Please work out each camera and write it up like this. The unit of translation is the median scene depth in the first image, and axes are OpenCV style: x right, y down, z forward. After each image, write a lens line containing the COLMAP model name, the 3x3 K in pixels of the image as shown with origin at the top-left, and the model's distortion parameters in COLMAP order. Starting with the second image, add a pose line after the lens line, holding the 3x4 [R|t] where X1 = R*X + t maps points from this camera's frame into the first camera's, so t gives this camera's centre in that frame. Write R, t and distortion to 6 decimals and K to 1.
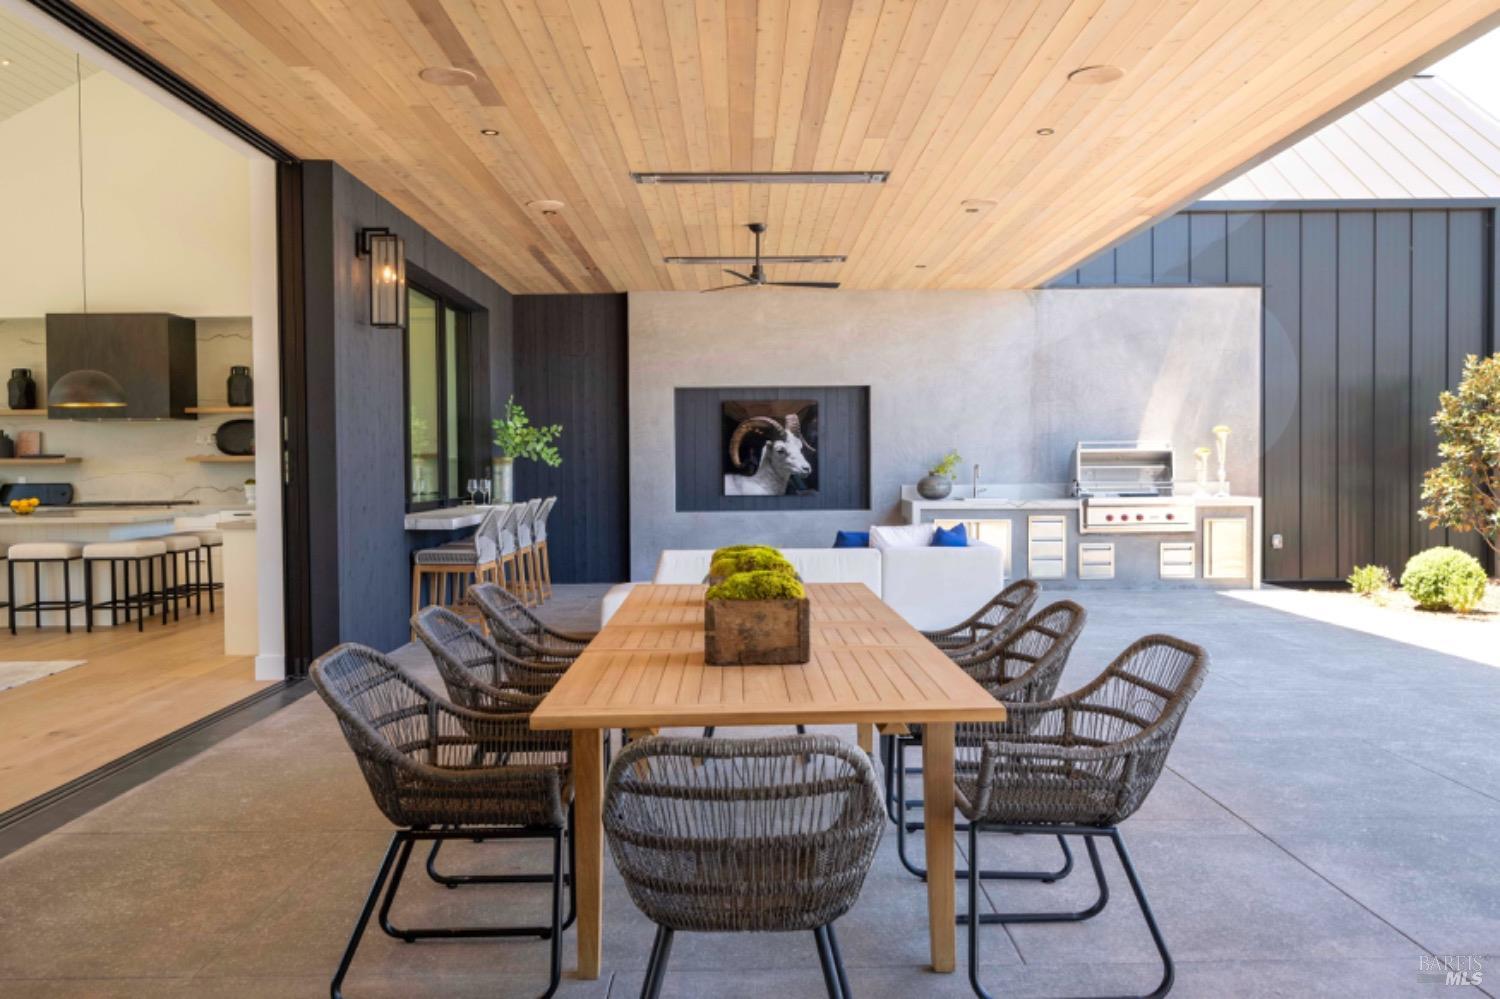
lens RADIAL K [[1212.1, 0, 751.4], [0, 1212.1, 497.8], [0, 0, 1]] dist [-0.006714, -0.002511]
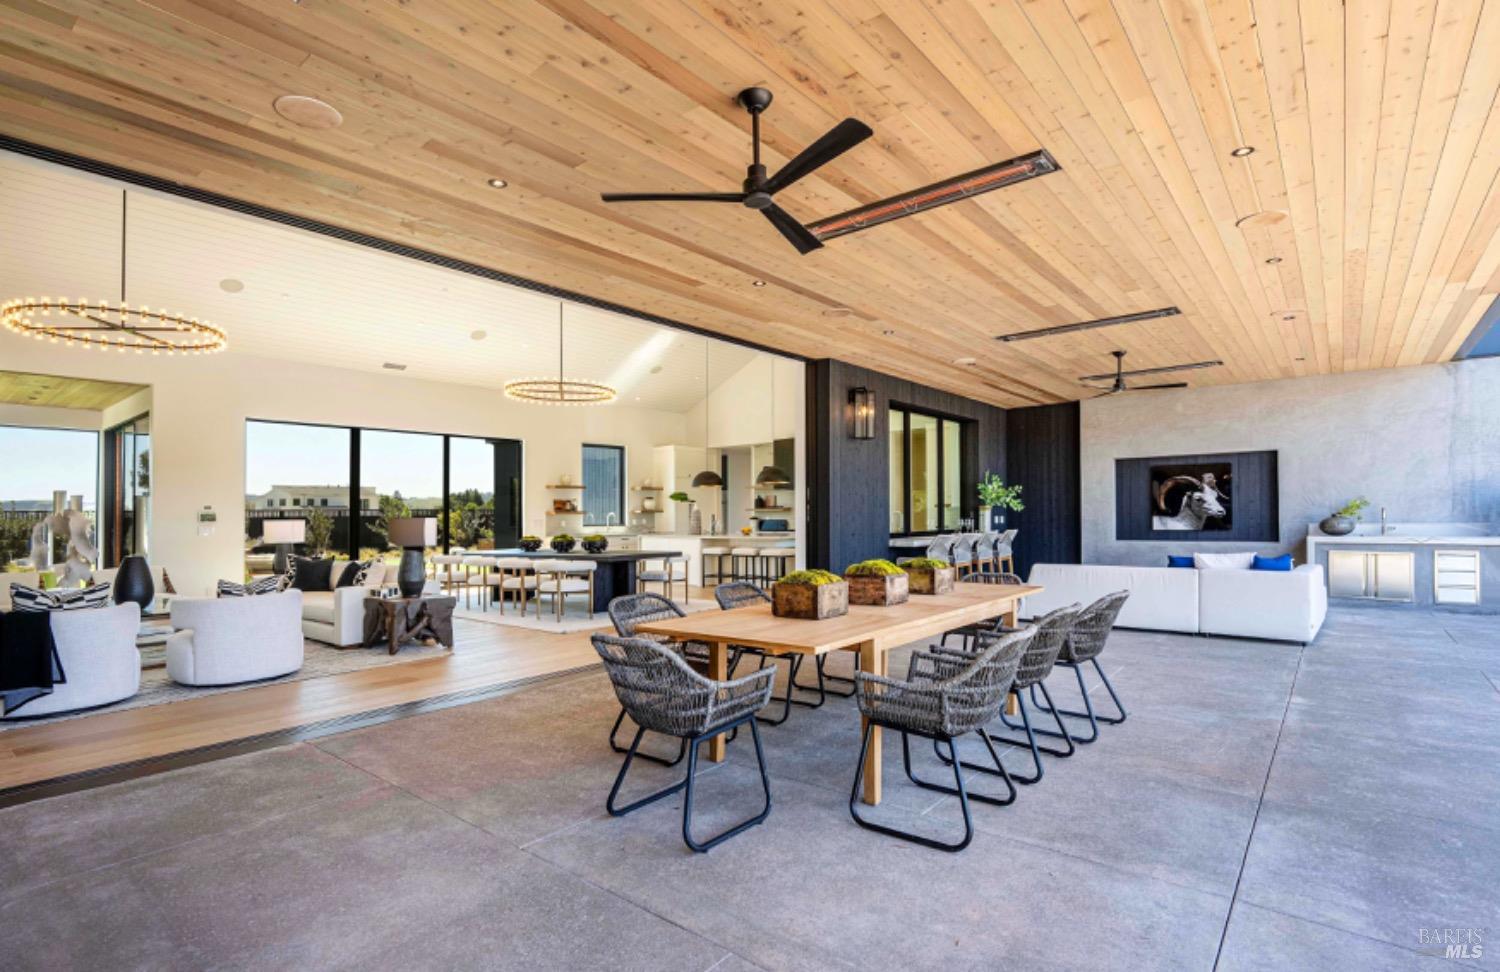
lens RADIAL K [[713.8, 0, 751.6], [0, 713.8, 498.7], [0, 0, 1]] dist [-0.003618, -0.000572]
pose [[0.763705, -0.015031, -0.645391, 0.187394], [-0.011628, 0.999246, -0.037031, -0.002461], [0.645461, 0.035786, 0.762954, 0.023116]]
